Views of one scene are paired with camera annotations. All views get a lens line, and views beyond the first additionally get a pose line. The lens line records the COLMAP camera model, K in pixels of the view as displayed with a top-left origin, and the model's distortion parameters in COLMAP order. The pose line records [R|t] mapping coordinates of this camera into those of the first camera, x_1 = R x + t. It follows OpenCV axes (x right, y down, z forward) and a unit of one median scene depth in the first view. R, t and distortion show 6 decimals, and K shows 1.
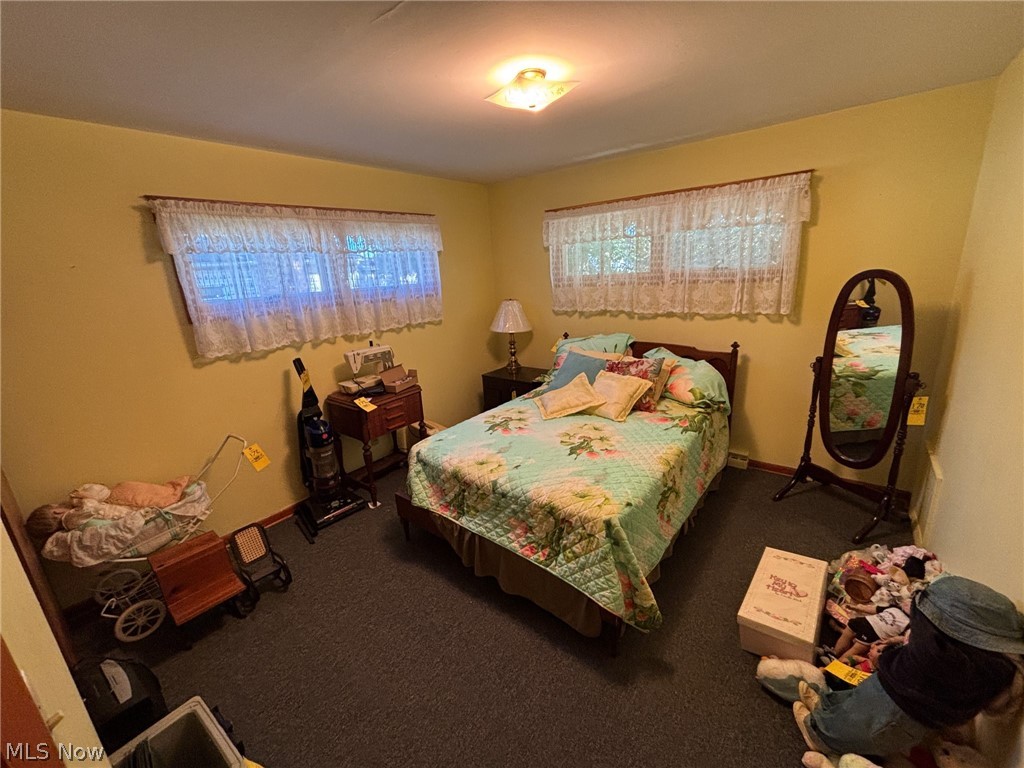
lens RADIAL K [[416.5, 0, 514.6], [0, 416.5, 385.0], [0, 0, 1]] dist [-0.000159, -0.000048]
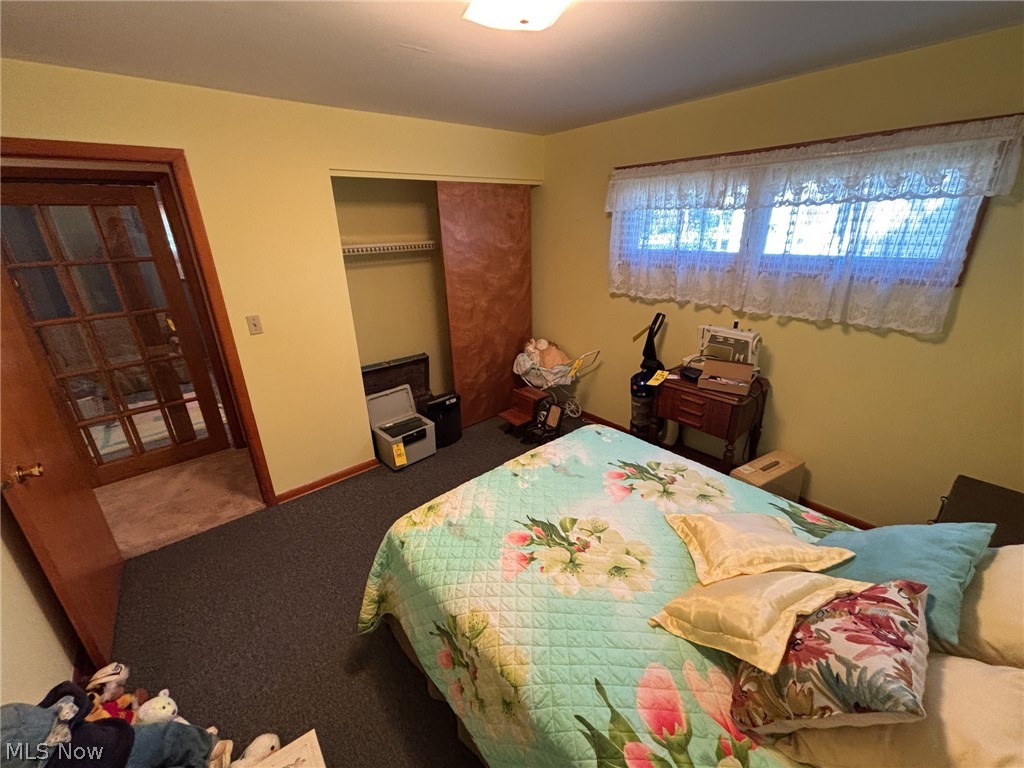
lens RADIAL K [[416.5, 0, 514.4], [0, 416.5, 381.5], [0, 0, 1]] dist [-0.000159, -0.000048]
pose [[-0.193465, 0.415694, -0.888690, 0.575149], [-0.225737, 0.862641, 0.452652, -0.312904], [0.954785, 0.288182, -0.073053, 0.776771]]
